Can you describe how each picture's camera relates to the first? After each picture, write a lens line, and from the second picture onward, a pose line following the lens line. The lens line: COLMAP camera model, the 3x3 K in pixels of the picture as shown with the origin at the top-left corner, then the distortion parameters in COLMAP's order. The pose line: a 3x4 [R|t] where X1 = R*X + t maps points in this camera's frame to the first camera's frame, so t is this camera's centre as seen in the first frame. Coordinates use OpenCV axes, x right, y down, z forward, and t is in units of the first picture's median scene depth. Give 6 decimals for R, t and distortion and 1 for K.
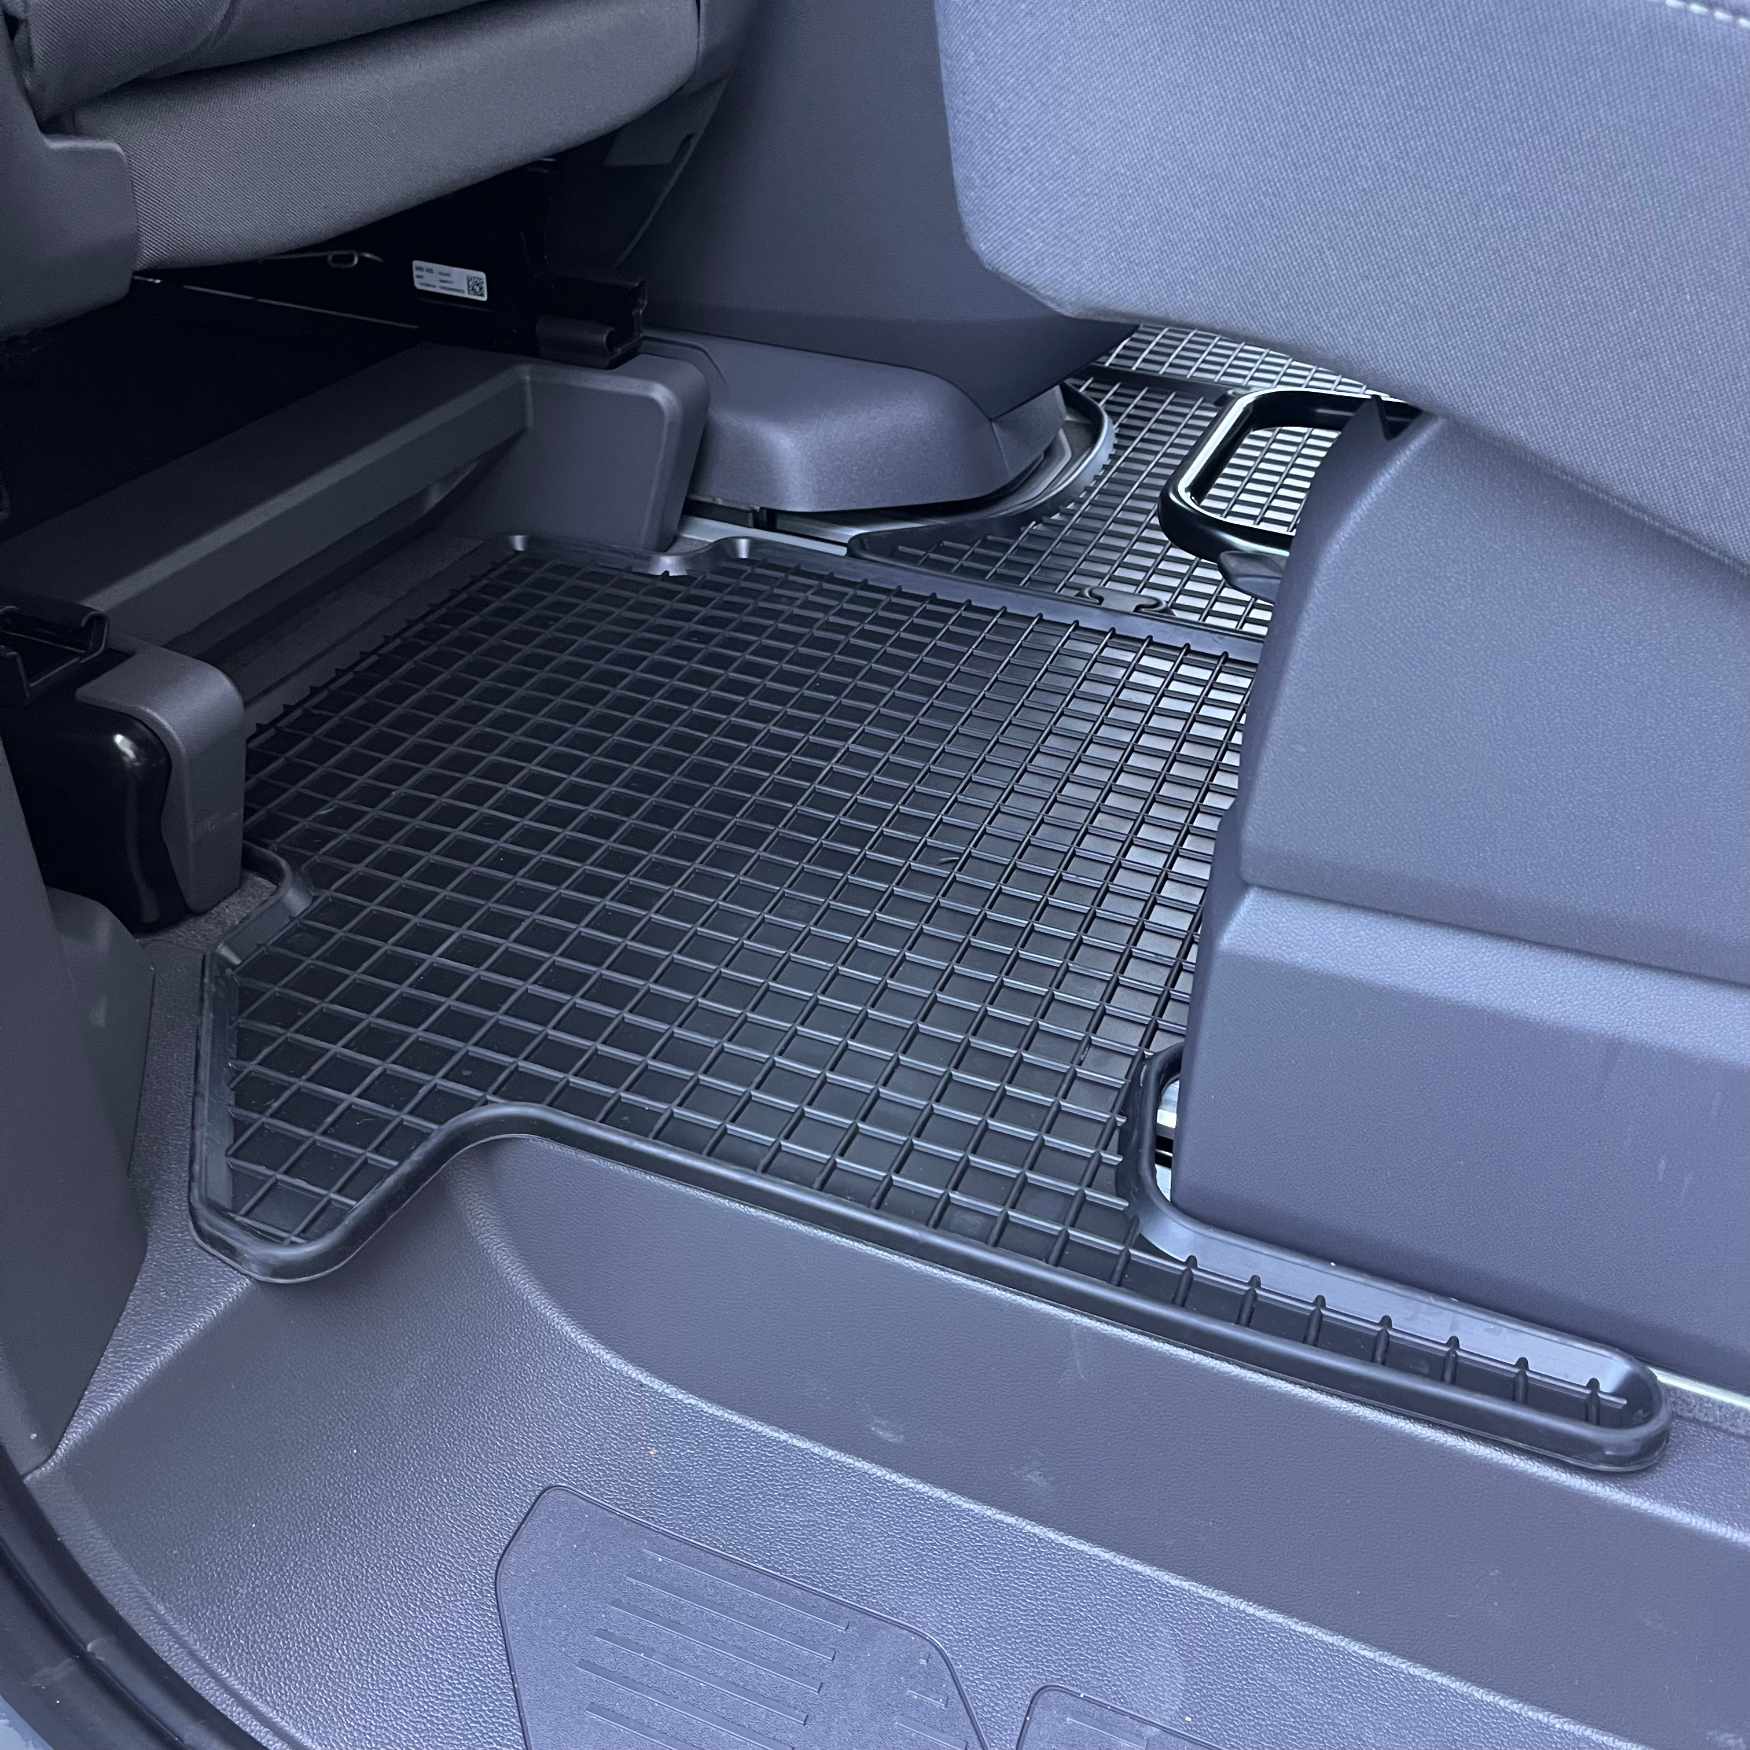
lens RADIAL K [[1801.7, 0, 875.0], [0, 1801.7, 875.0], [0, 0, 1]] dist [0.005675, 0.015623]
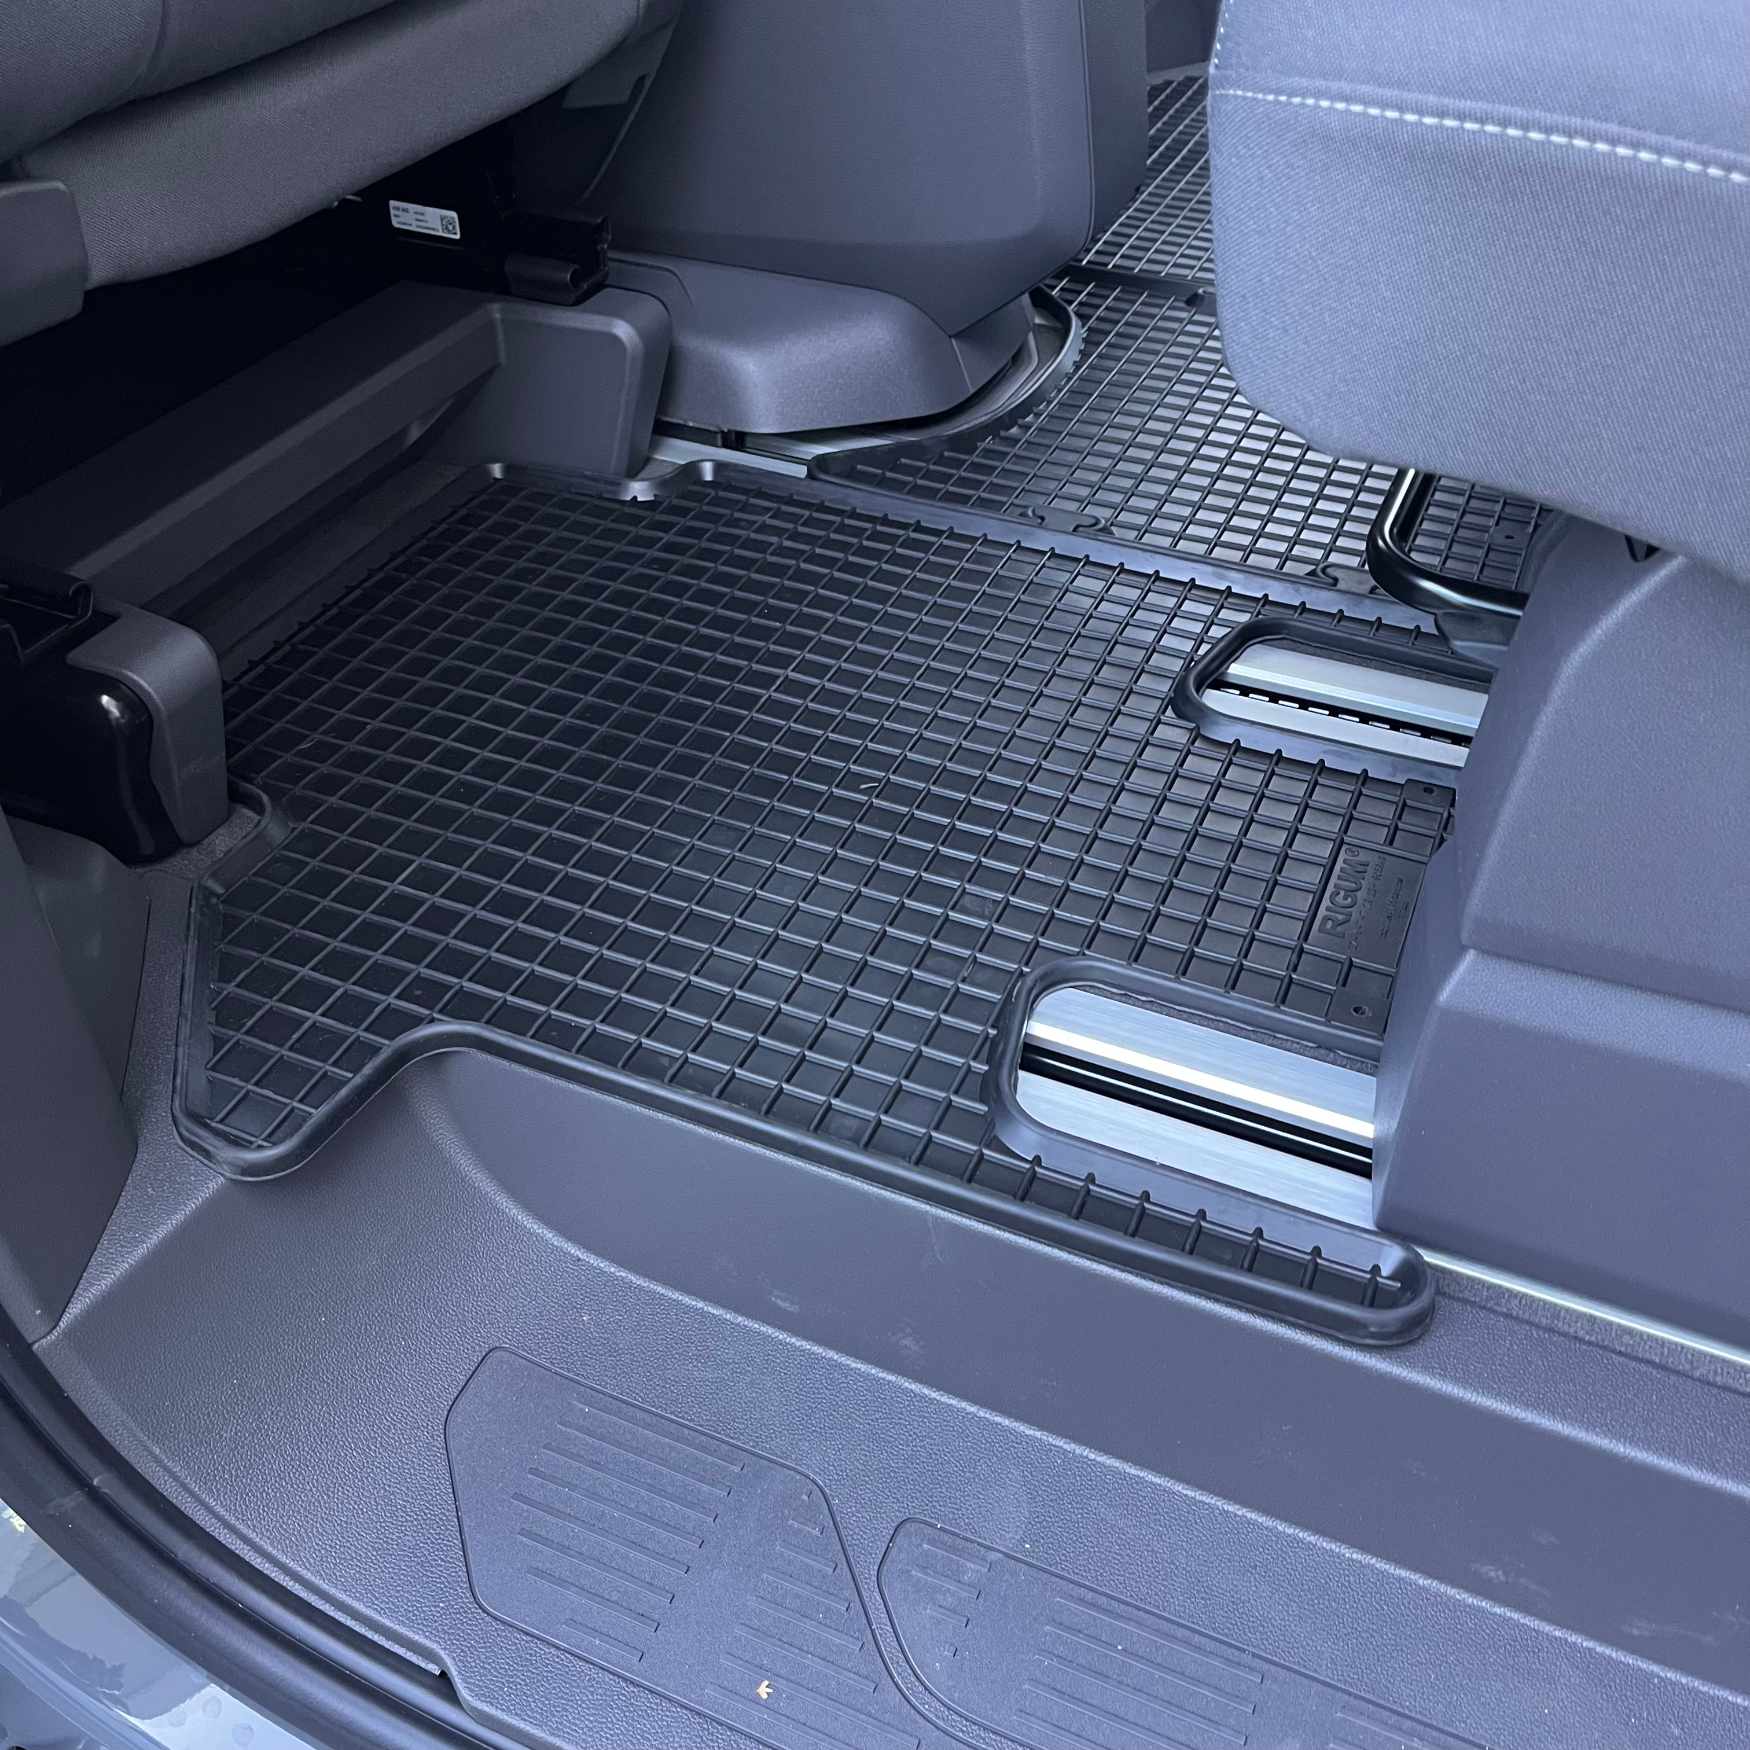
lens RADIAL K [[1801.7, 0, 875.0], [0, 1801.7, 875.0], [0, 0, 1]] dist [0.005675, 0.015623]
pose [[0.999009, -0.006611, -0.044018, 0.104596], [0.010491, 0.996019, 0.088527, -0.057389], [0.043257, -0.088901, 0.995101, -0.104988]]
